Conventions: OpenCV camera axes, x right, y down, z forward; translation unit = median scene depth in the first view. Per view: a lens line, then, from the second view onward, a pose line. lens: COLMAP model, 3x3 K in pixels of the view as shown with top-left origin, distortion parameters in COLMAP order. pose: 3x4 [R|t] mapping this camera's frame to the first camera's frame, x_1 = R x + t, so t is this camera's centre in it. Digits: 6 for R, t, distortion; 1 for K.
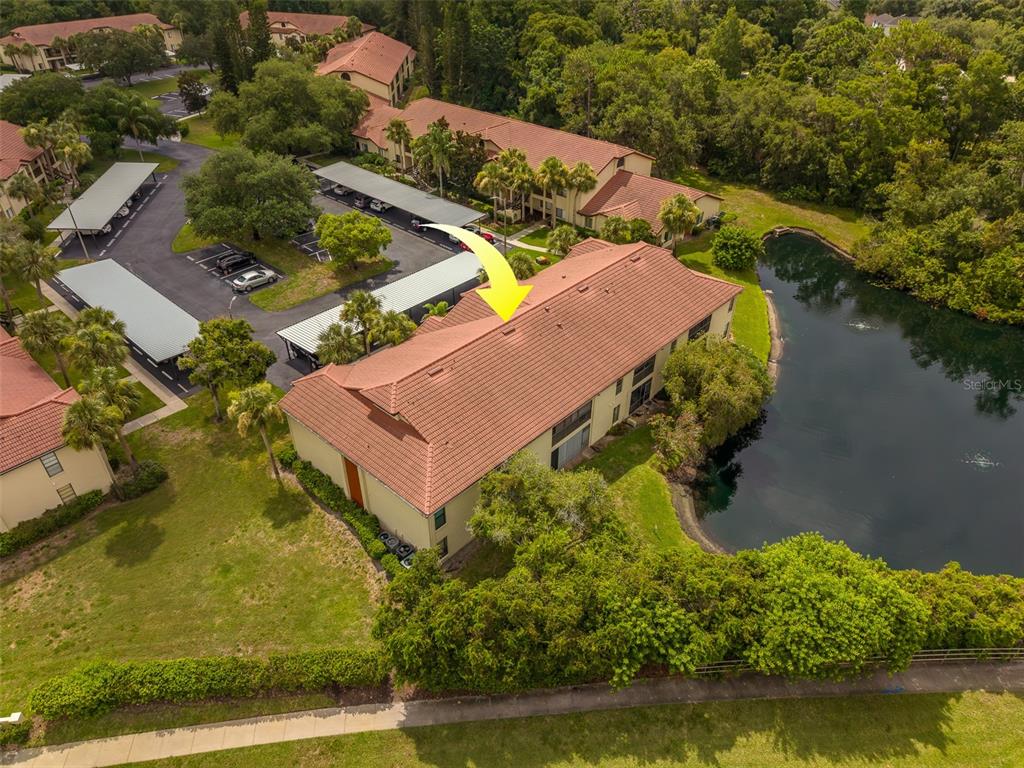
lens RADIAL K [[703.9, 0, 512.0], [0, 703.9, 384.0], [0, 0, 1]] dist [0.022227, -0.006699]
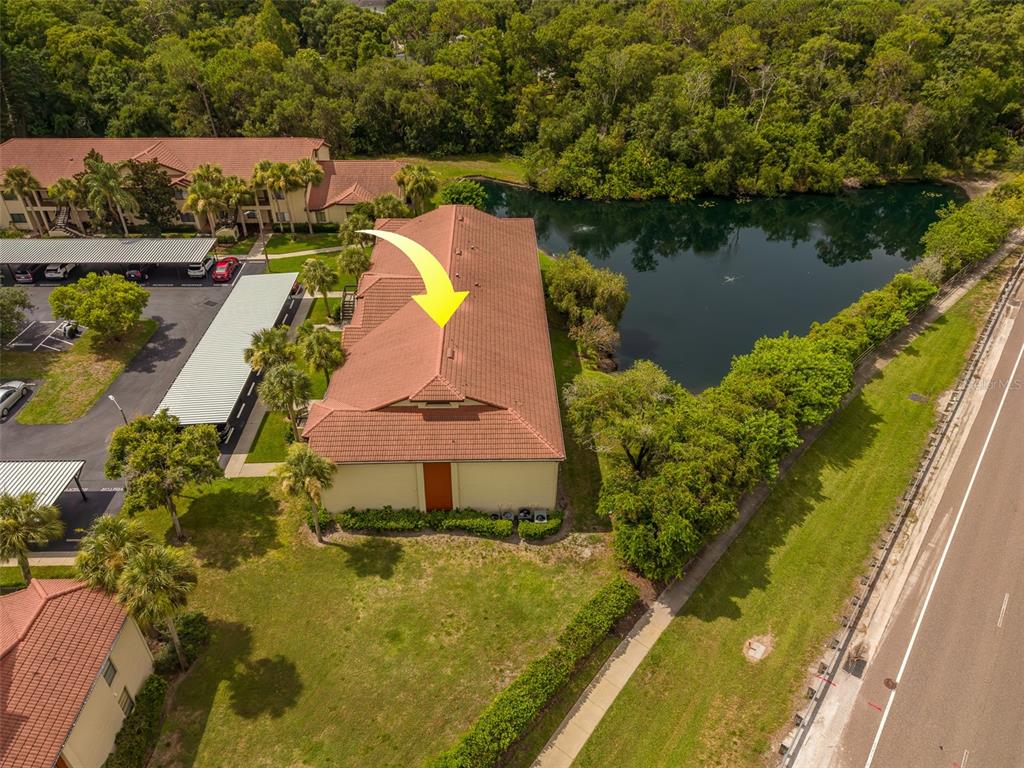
lens RADIAL K [[708.6, 0, 517.6], [0, 708.6, 360.5], [0, 0, 1]] dist [0.022051, -0.004356]
pose [[0.713127, -0.384927, 0.585902, -0.387647], [0.400081, 0.909764, 0.110743, -0.050179], [-0.575660, 0.155435, 0.802780, 0.079475]]
